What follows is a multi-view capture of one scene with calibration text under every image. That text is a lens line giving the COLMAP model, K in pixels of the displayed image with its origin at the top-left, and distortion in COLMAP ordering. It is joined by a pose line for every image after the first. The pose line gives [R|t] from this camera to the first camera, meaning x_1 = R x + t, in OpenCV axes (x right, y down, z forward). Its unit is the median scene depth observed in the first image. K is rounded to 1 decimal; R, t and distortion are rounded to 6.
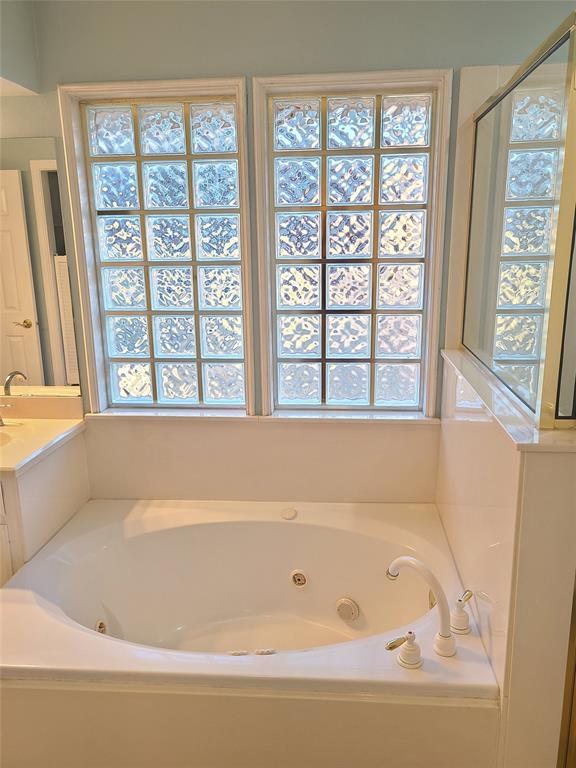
lens RADIAL K [[576.2, 0, 290.1], [0, 576.2, 380.8], [0, 0, 1]] dist [0.050272, -0.031637]
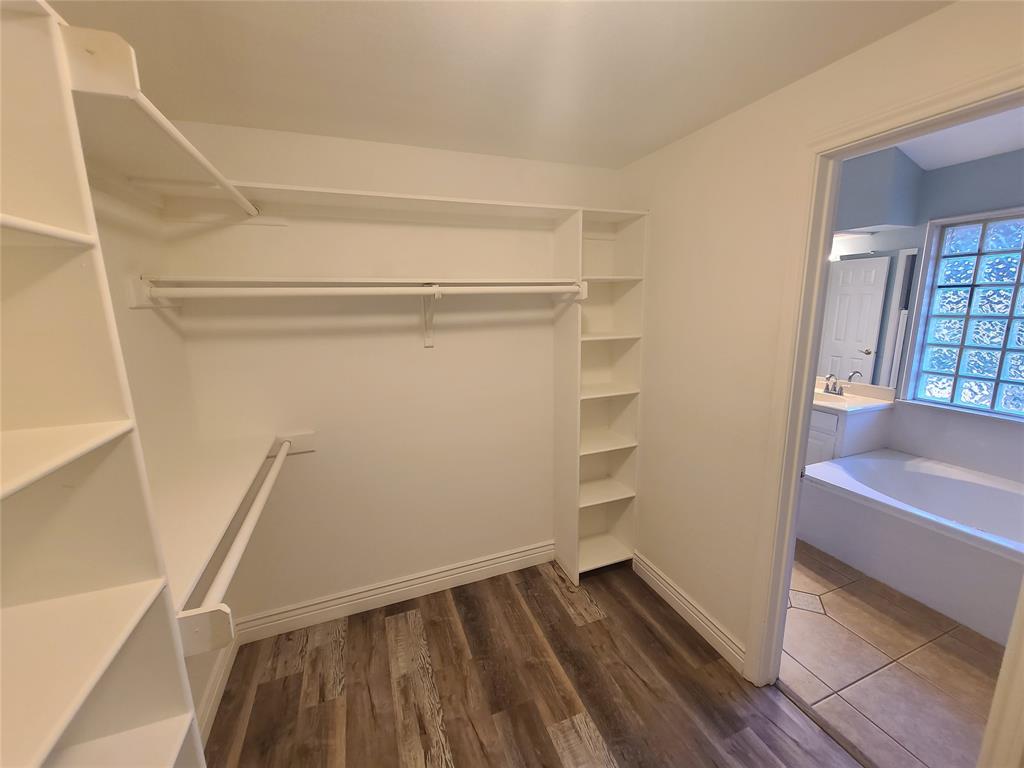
lens RADIAL K [[417.2, 0, 517.8], [0, 417.2, 379.3], [0, 0, 1]] dist [-0.000218, -0.001249]
pose [[0.436670, 0.171200, -0.883182, 0.257838], [-0.206221, 0.974633, 0.086966, 0.126518], [0.875667, 0.144155, 0.460898, -0.609455]]
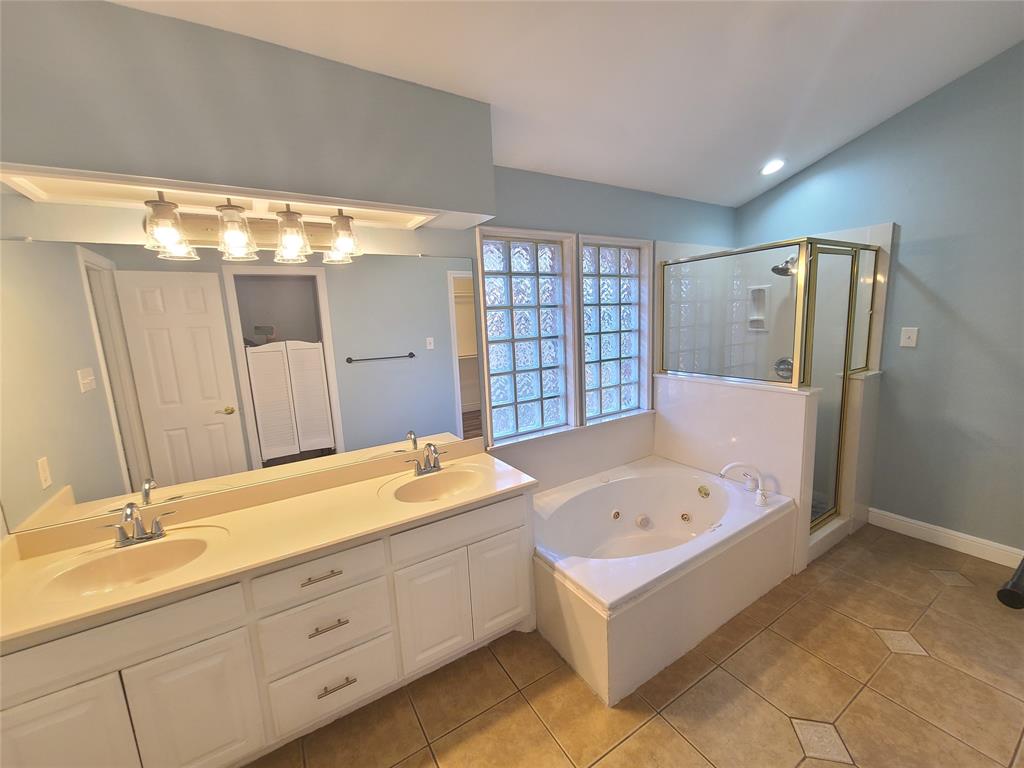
lens RADIAL K [[417.2, 0, 538.6], [0, 417.2, 396.6], [0, 0, 1]] dist [-0.000218, -0.001249]
pose [[0.786640, -0.115900, 0.606436, -0.804543], [0.169624, 0.984996, -0.031780, -0.006328], [-0.593654, 0.127865, 0.794497, 0.093010]]
